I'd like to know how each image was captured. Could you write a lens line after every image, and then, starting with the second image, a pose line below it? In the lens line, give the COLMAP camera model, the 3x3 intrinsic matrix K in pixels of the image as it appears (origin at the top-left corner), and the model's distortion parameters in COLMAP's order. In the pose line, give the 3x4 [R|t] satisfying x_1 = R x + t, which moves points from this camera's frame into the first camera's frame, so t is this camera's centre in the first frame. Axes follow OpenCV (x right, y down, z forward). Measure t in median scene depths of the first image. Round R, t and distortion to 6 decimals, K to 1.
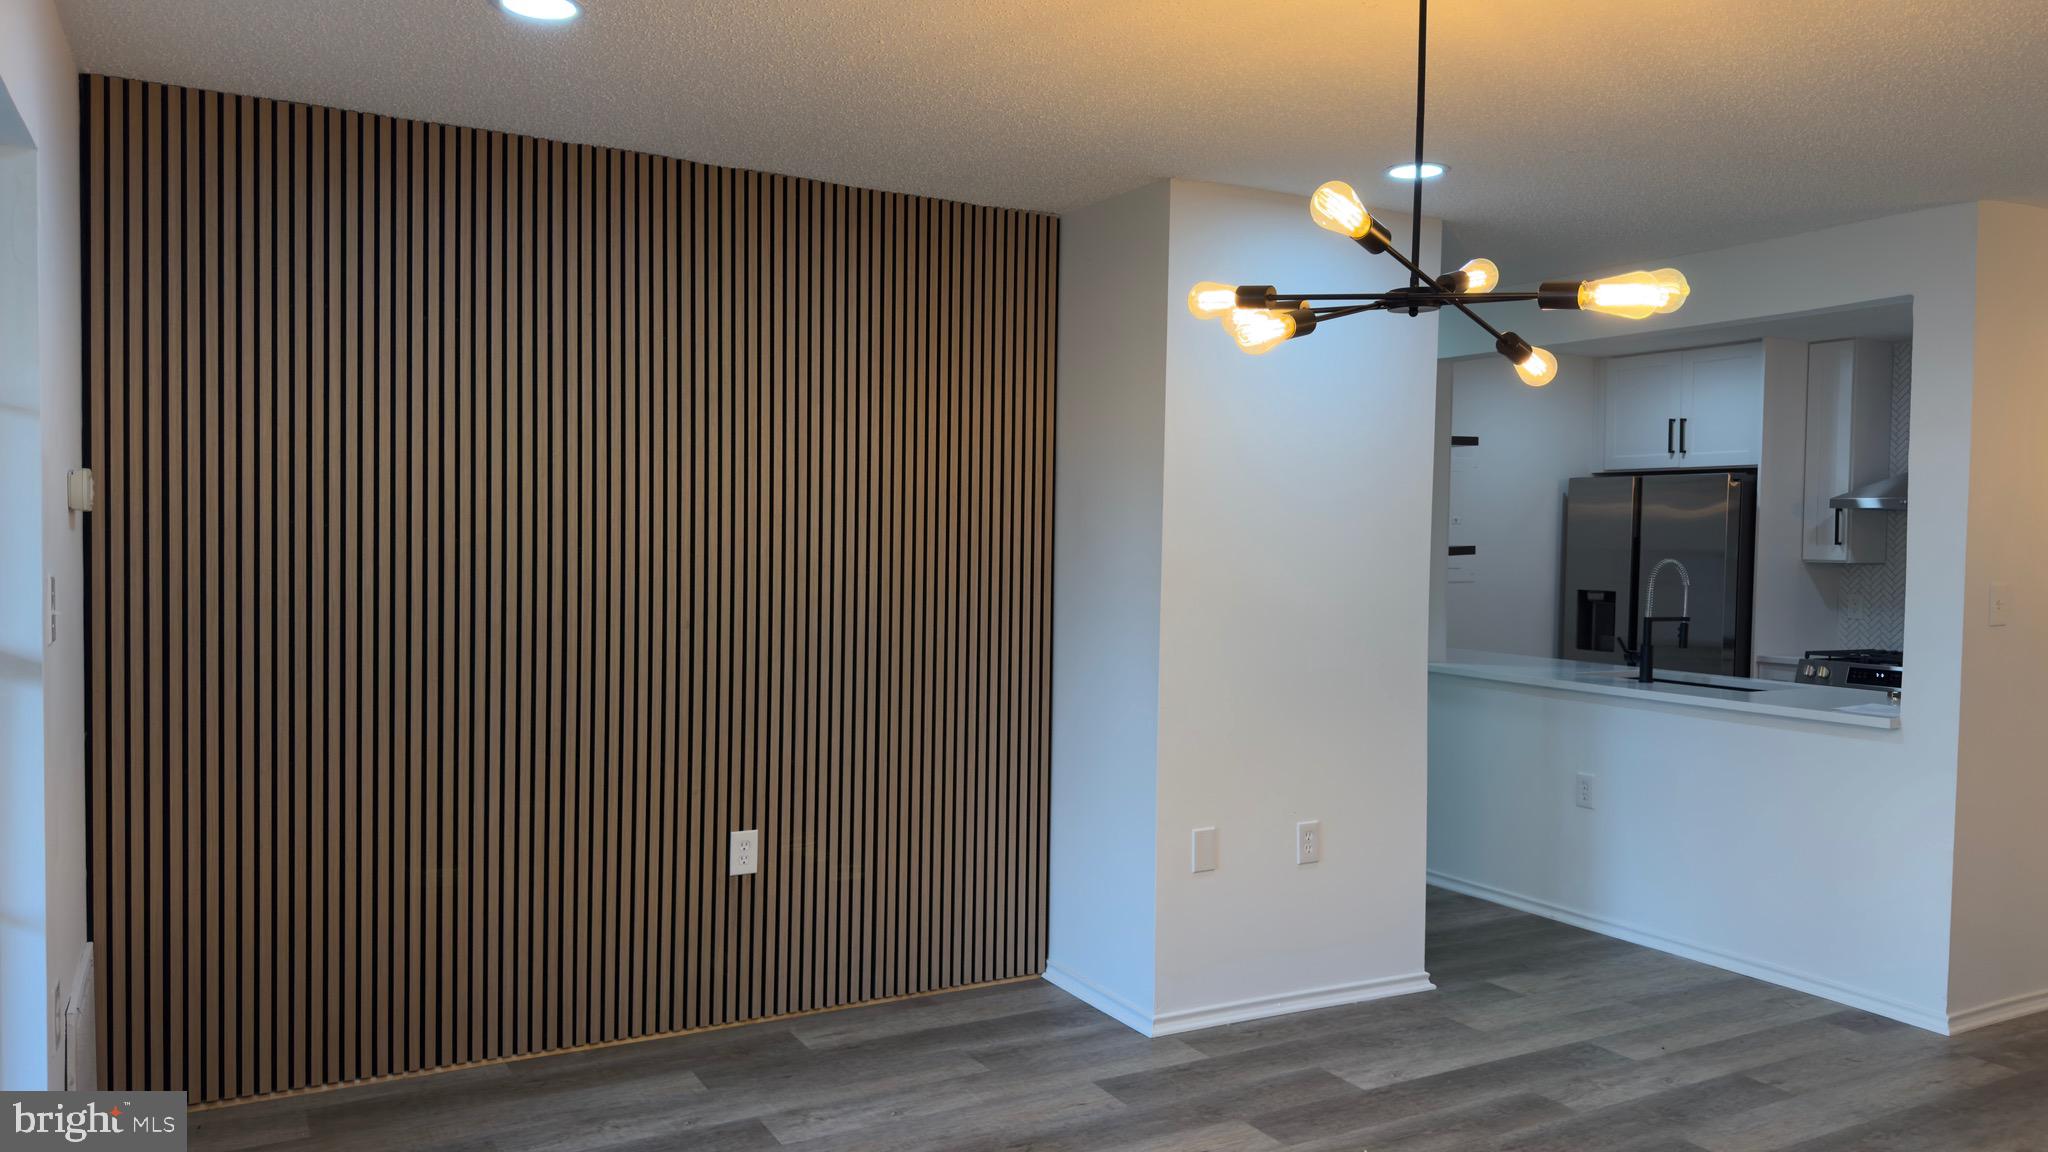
lens RADIAL K [[1471.5, 0, 1018.9], [0, 1471.5, 590.0], [0, 0, 1]] dist [0.006183, -0.001731]
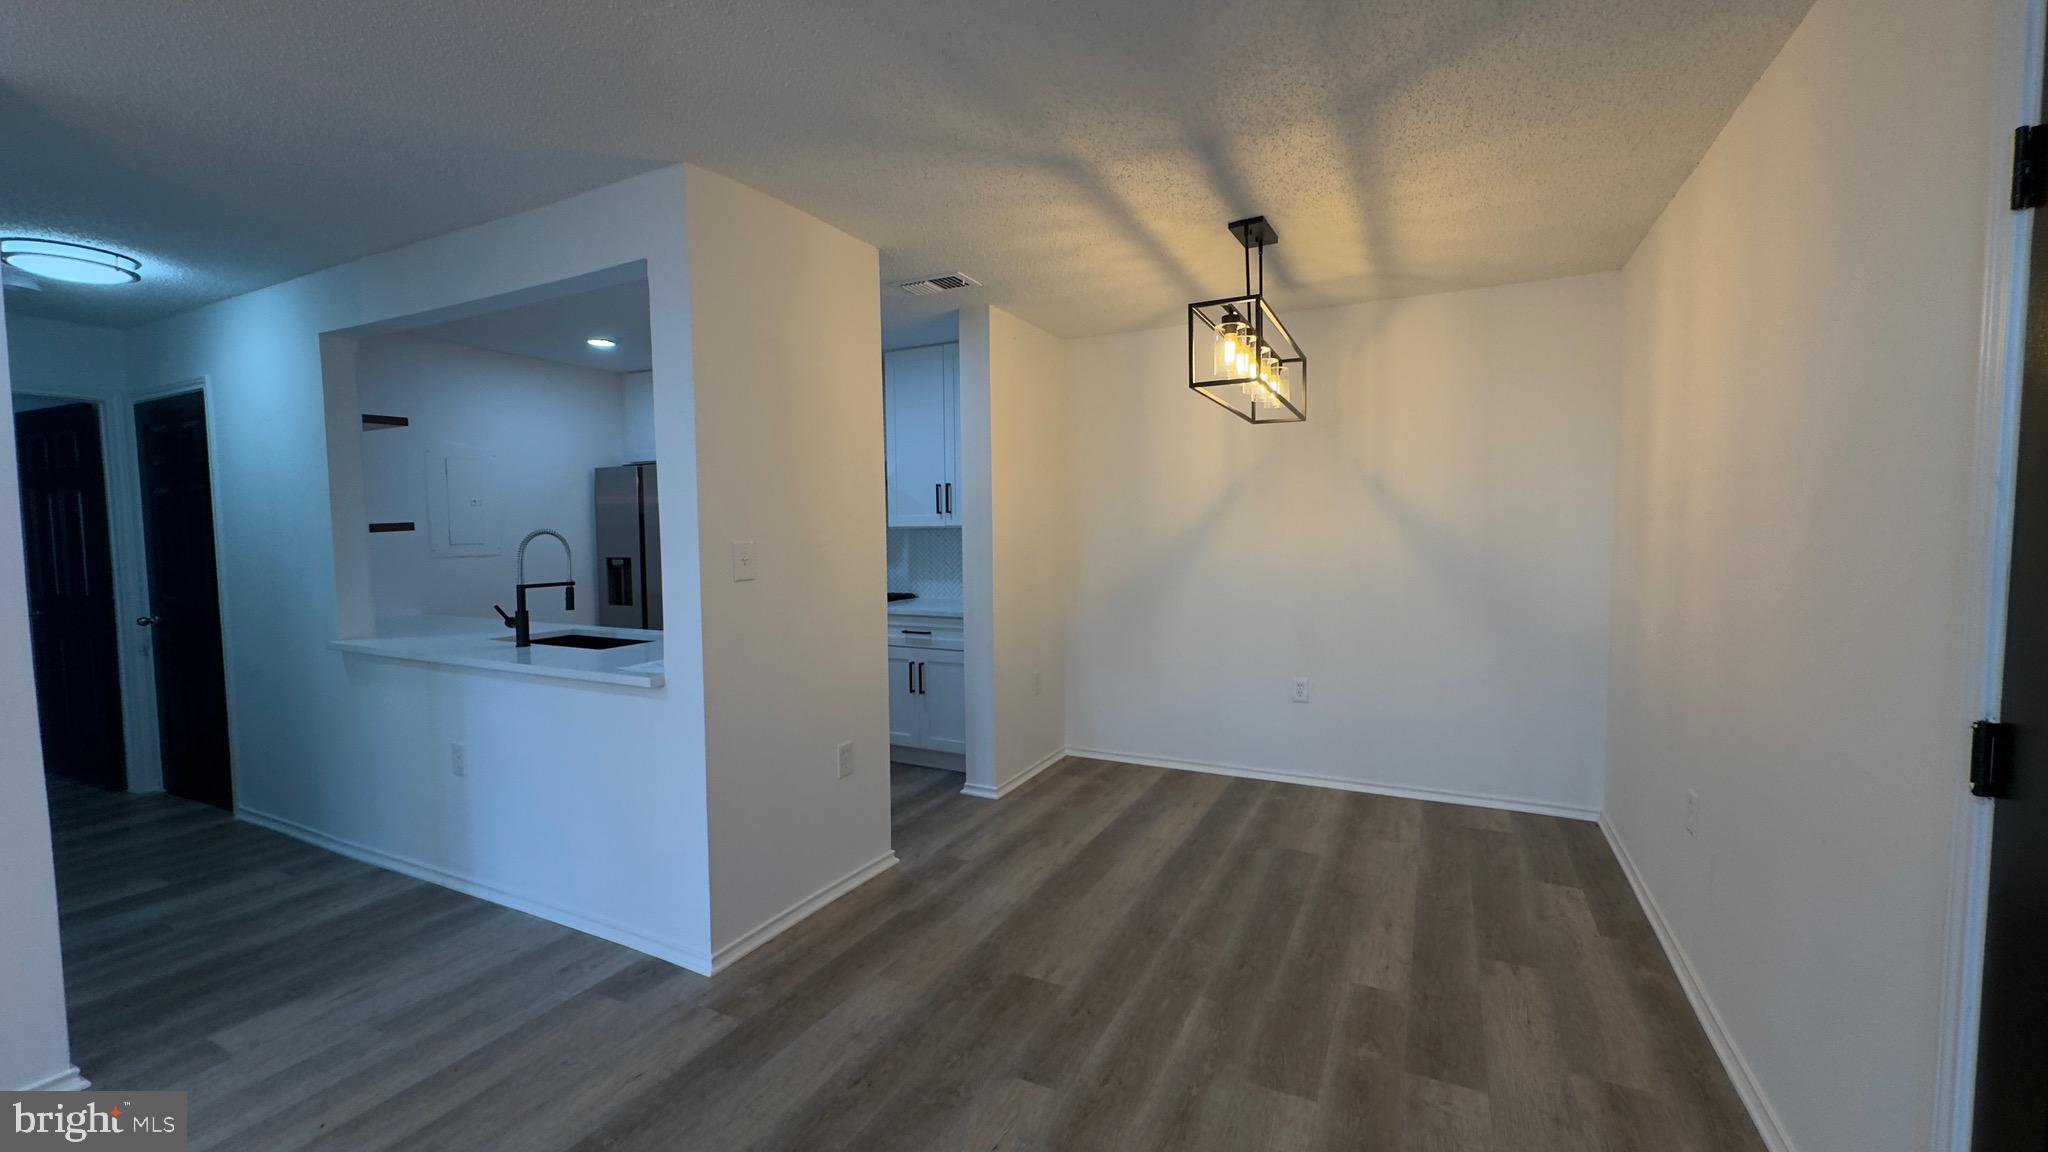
lens RADIAL K [[817.6, 0, 1027.3], [0, 817.6, 569.8], [0, 0, 1]] dist [0.002035, -0.000768]
pose [[0.827033, -0.053865, 0.559567, 0.478939], [0.043371, 0.998546, 0.032019, 0.006106], [-0.560478, -0.002211, 0.828166, 0.374193]]
